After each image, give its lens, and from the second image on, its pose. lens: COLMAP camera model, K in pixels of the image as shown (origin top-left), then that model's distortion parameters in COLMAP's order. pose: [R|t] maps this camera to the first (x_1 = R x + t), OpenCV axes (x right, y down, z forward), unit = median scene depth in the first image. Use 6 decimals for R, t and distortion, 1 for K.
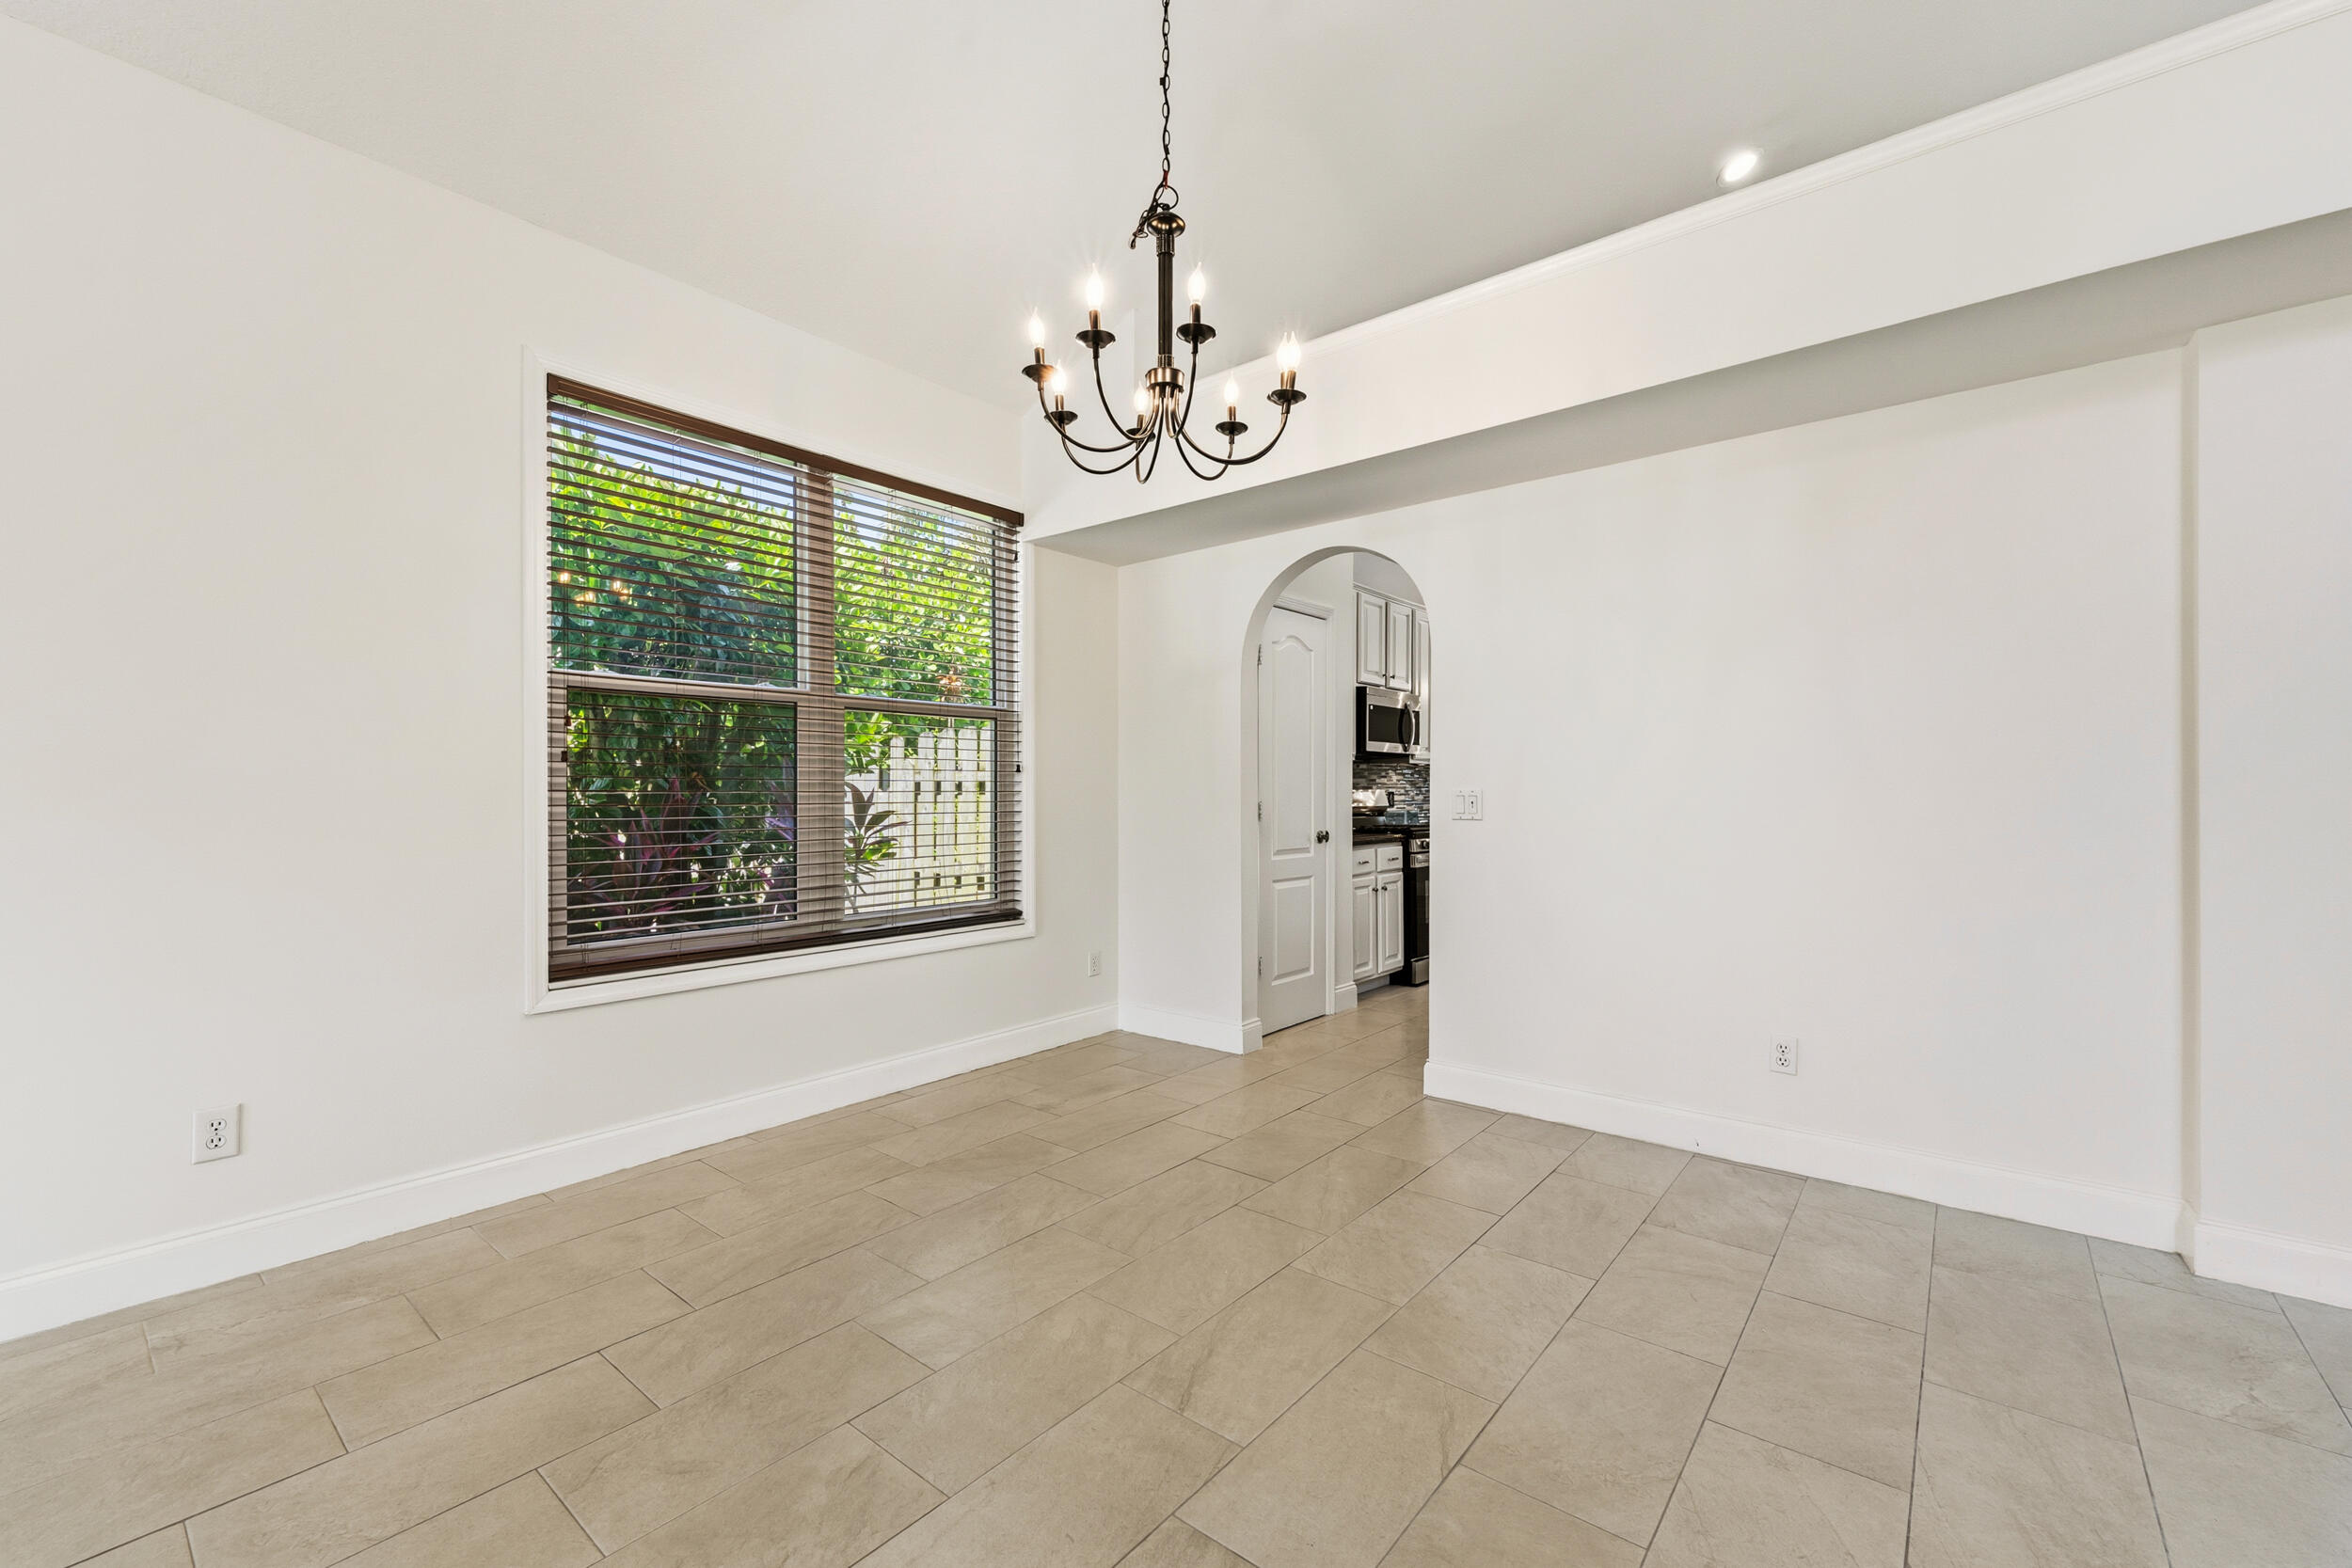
lens RADIAL K [[955.0, 0, 1171.3], [0, 955.0, 793.3], [0, 0, 1]] dist [0.000904, 0.000050]
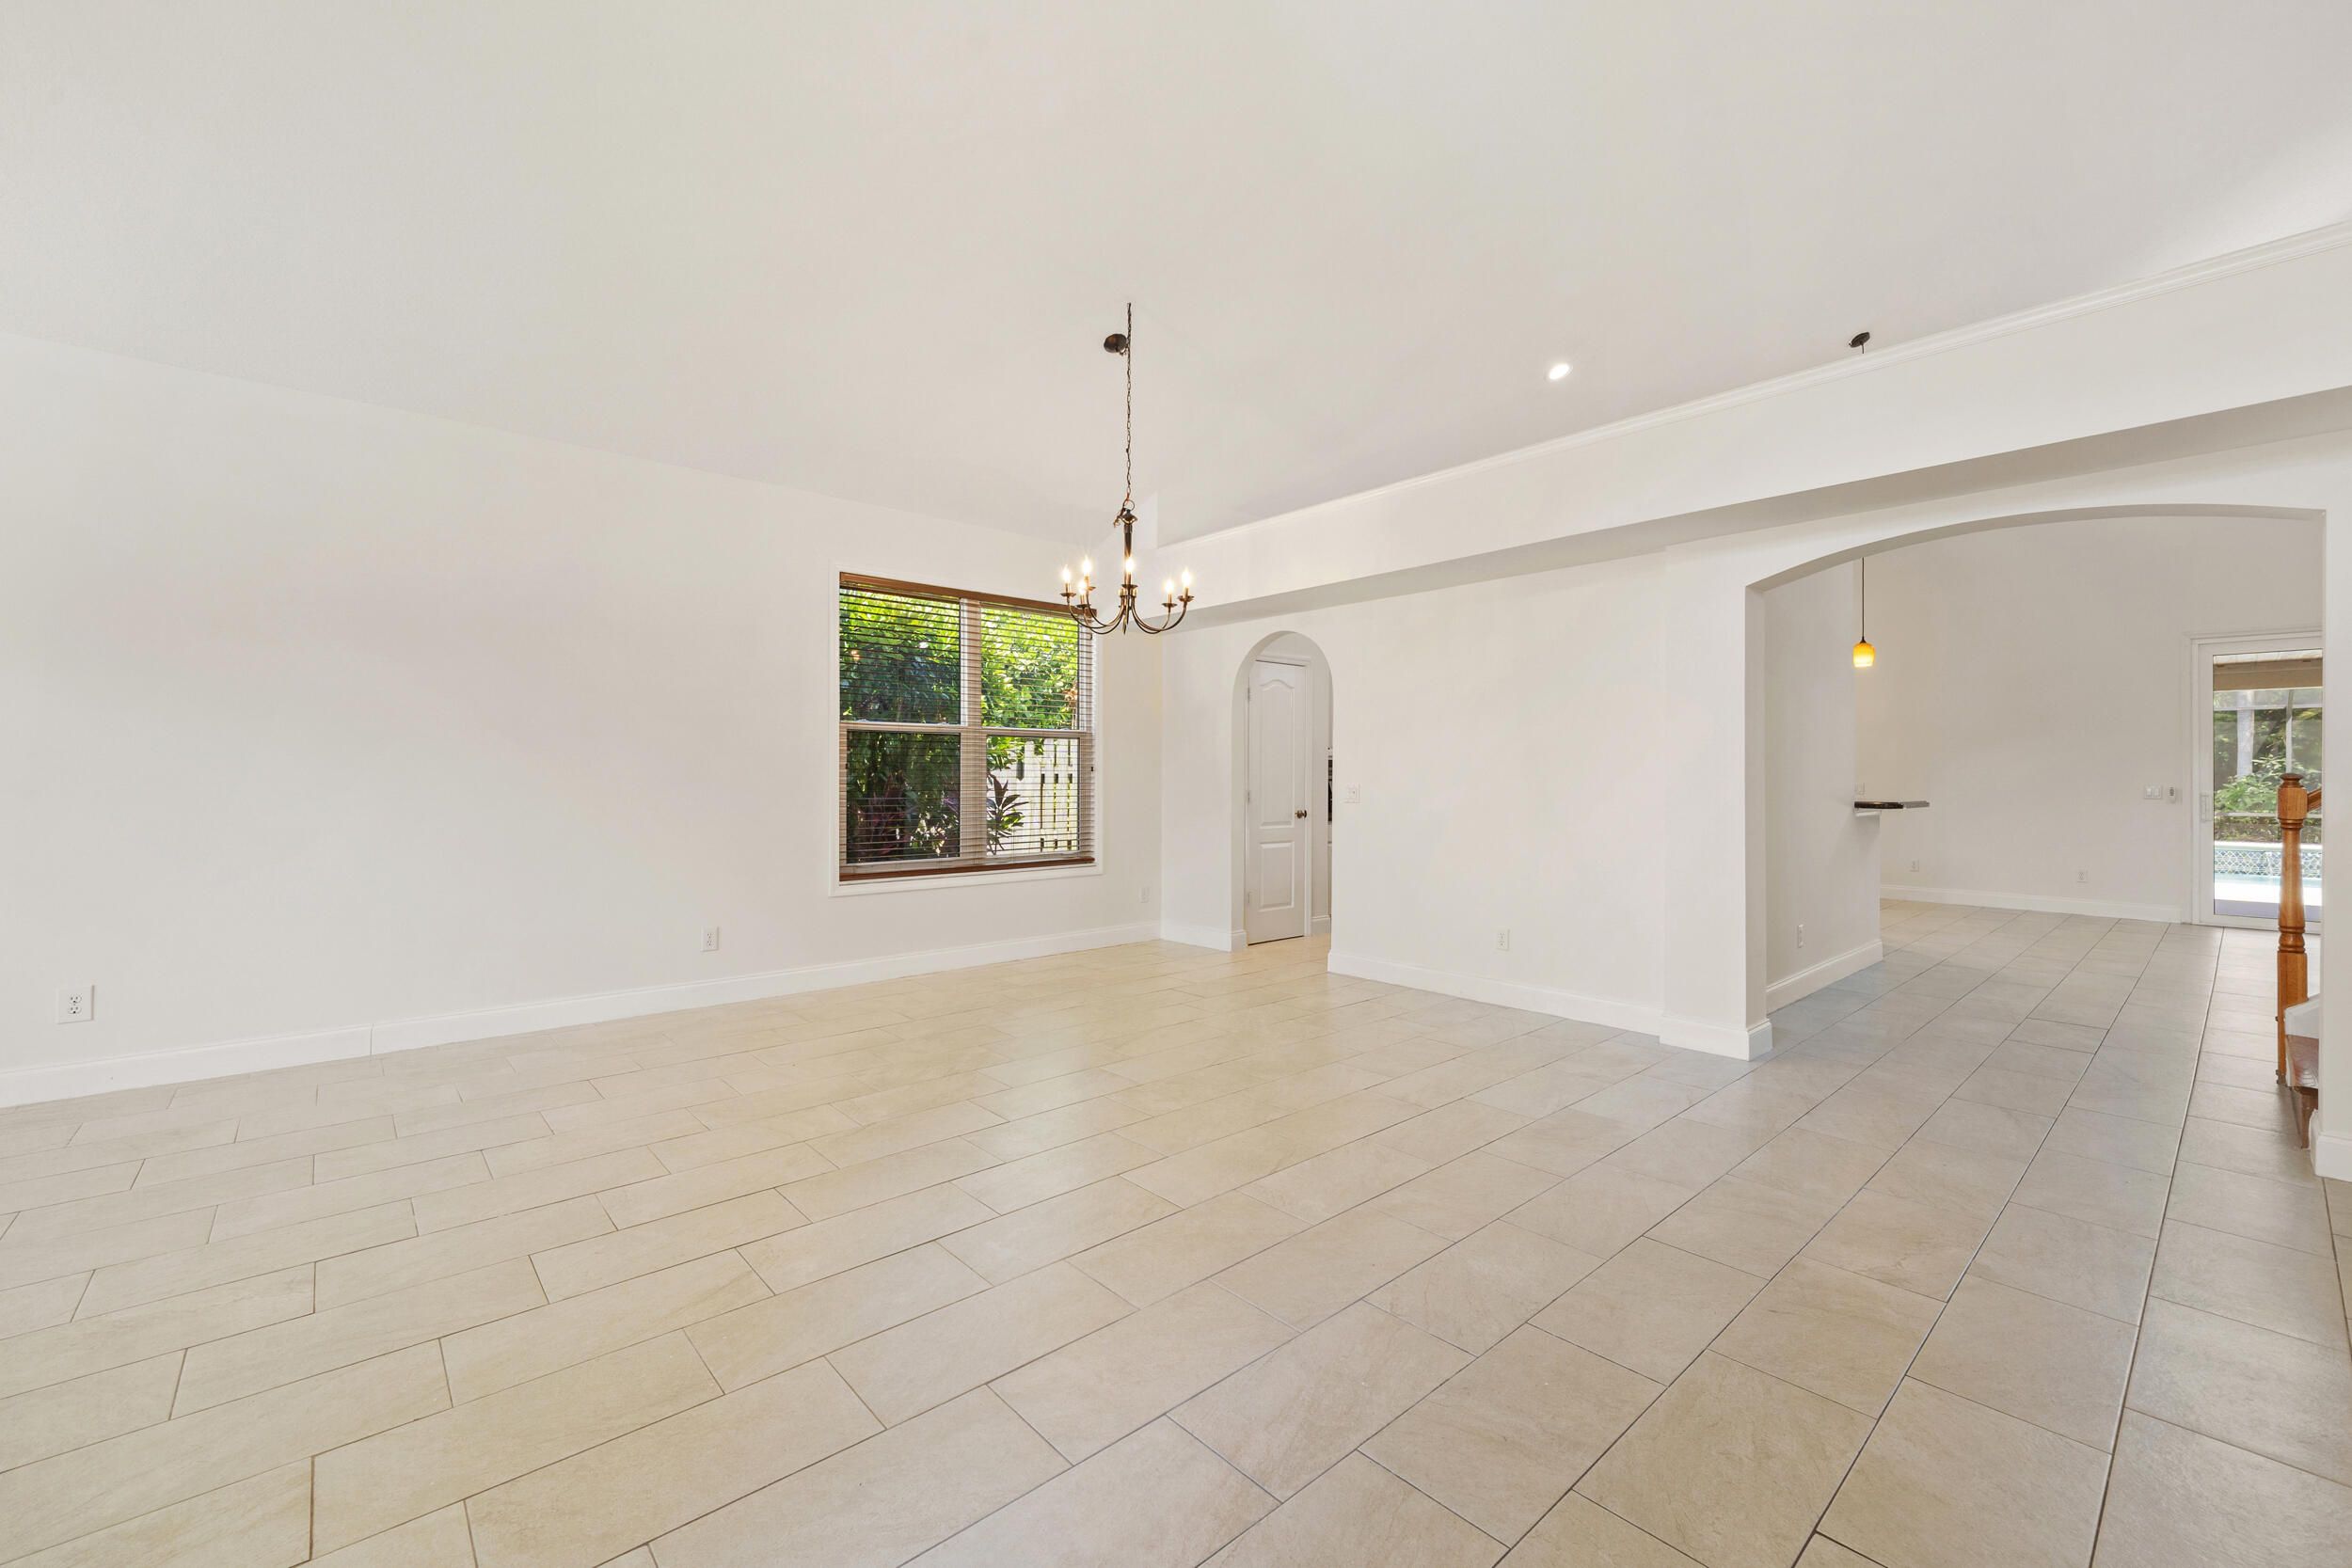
lens RADIAL K [[955.0, 0, 1174.2], [0, 955.0, 779.1], [0, 0, 1]] dist [0.000904, 0.000050]
pose [[0.988301, 0.003798, -0.152471, 0.216279], [-0.003549, 0.999992, 0.001908, -0.012222], [0.152477, -0.001345, 0.988306, -0.551837]]
